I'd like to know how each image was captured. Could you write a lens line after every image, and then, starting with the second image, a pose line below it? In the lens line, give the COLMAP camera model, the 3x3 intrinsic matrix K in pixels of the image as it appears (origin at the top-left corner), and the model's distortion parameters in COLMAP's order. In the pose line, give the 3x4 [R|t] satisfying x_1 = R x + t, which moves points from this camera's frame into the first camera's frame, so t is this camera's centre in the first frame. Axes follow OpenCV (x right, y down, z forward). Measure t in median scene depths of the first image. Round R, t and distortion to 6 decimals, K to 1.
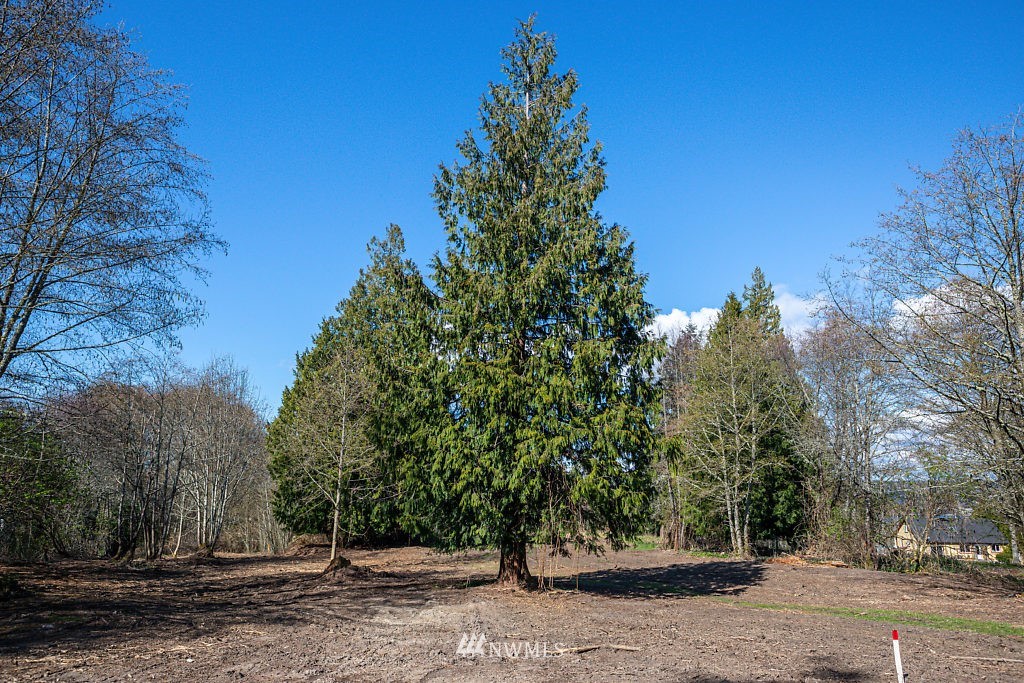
lens RADIAL K [[712.1, 0, 512.0], [0, 712.1, 341.5], [0, 0, 1]] dist [-0.090732, 0.075243]
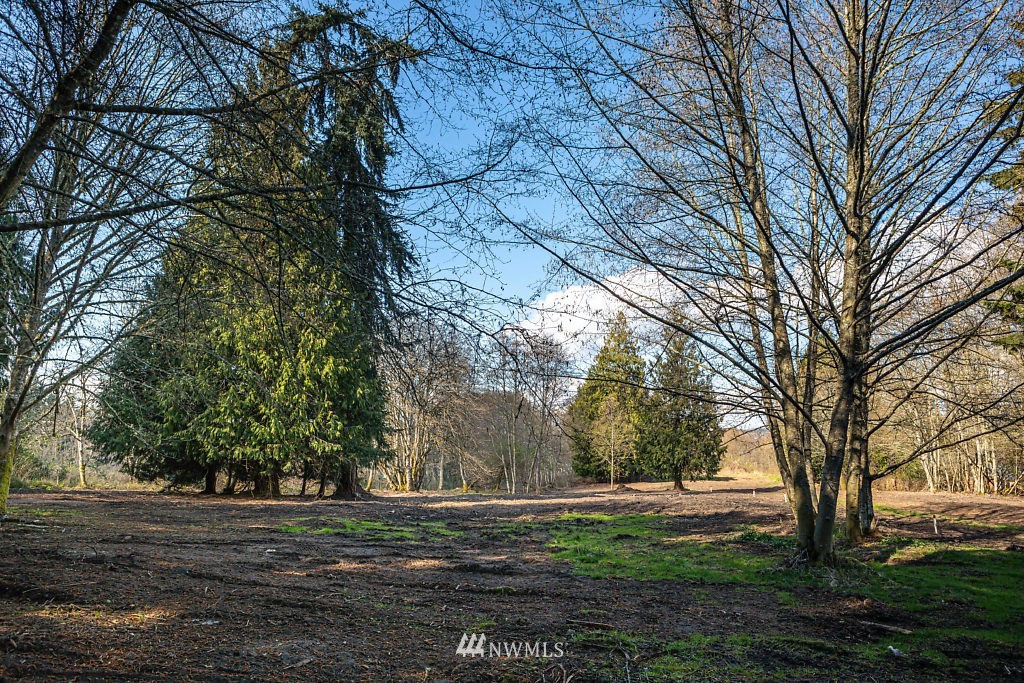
lens RADIAL K [[712.1, 0, 512.0], [0, 712.1, 341.5], [0, 0, 1]] dist [-0.090732, 0.075243]
pose [[0.960076, -0.034690, -0.277581, 0.075428], [0.053508, 0.996733, 0.060506, -0.227947], [0.274575, -0.072943, 0.958795, -0.894005]]
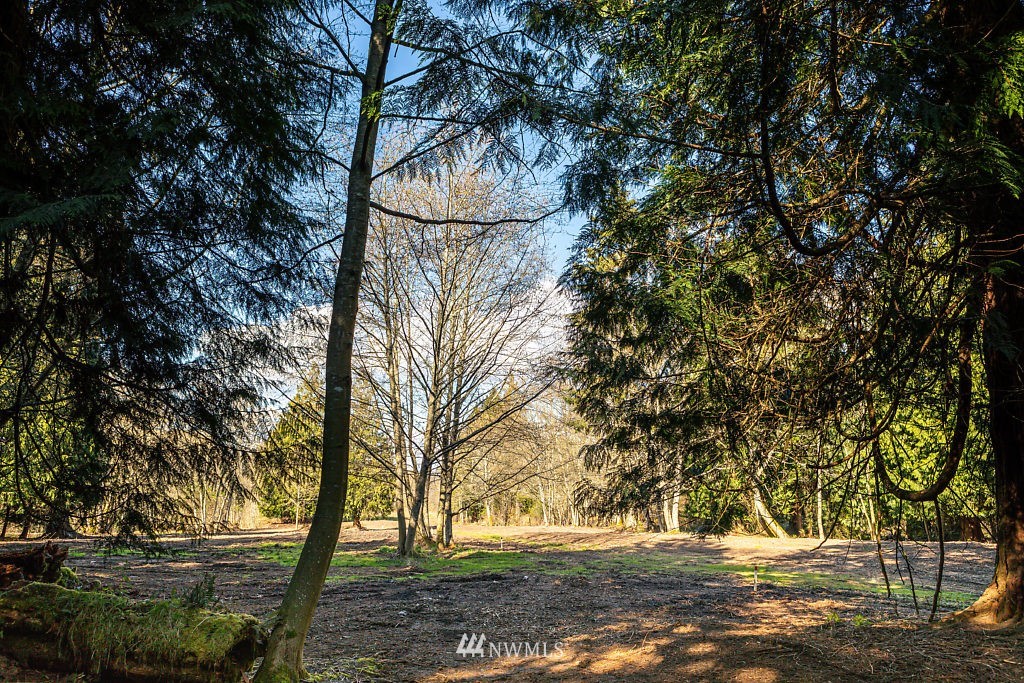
lens RADIAL K [[712.1, 0, 512.0], [0, 712.1, 341.5], [0, 0, 1]] dist [-0.090732, 0.075243]
pose [[0.989443, 0.030852, 0.141600, 0.099540], [-0.032490, 0.999429, 0.009272, -0.274860], [-0.141233, -0.013774, 0.989881, -1.081106]]
